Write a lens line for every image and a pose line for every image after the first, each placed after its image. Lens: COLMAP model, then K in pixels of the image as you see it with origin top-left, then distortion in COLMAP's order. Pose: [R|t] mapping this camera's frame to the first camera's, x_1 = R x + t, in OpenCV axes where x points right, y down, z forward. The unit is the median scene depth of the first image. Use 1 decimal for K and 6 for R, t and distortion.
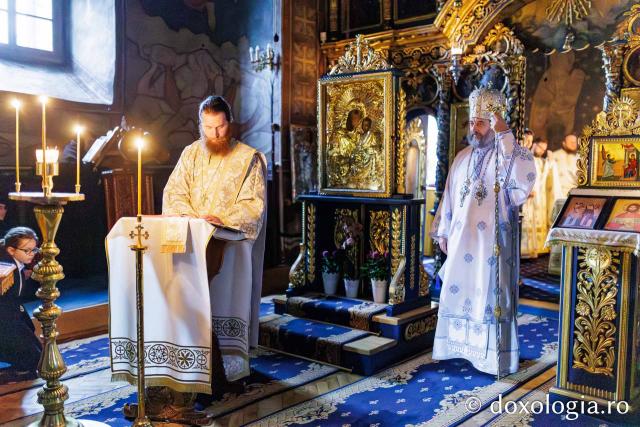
lens RADIAL K [[605.6, 0, 320.0], [0, 605.6, 213.5], [0, 0, 1]] dist [0.004797, -0.003530]
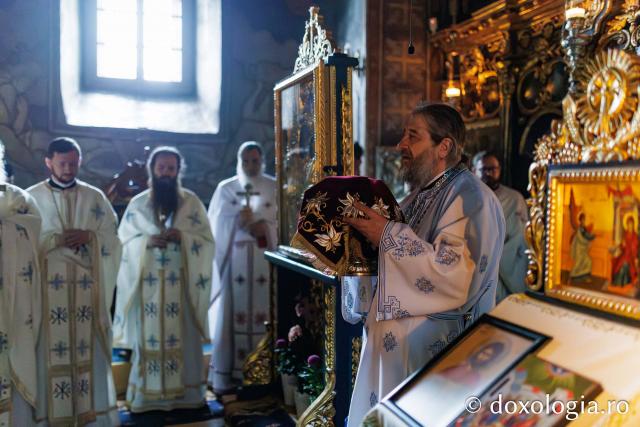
lens RADIAL K [[605.6, 0, 320.0], [0, 605.6, 213.5], [0, 0, 1]] dist [0.004797, -0.003530]
pose [[0.856397, 0.012470, -0.516167, 0.286946], [-0.028206, 0.999345, -0.022655, -0.046241], [0.515546, 0.033961, 0.856188, 0.331707]]
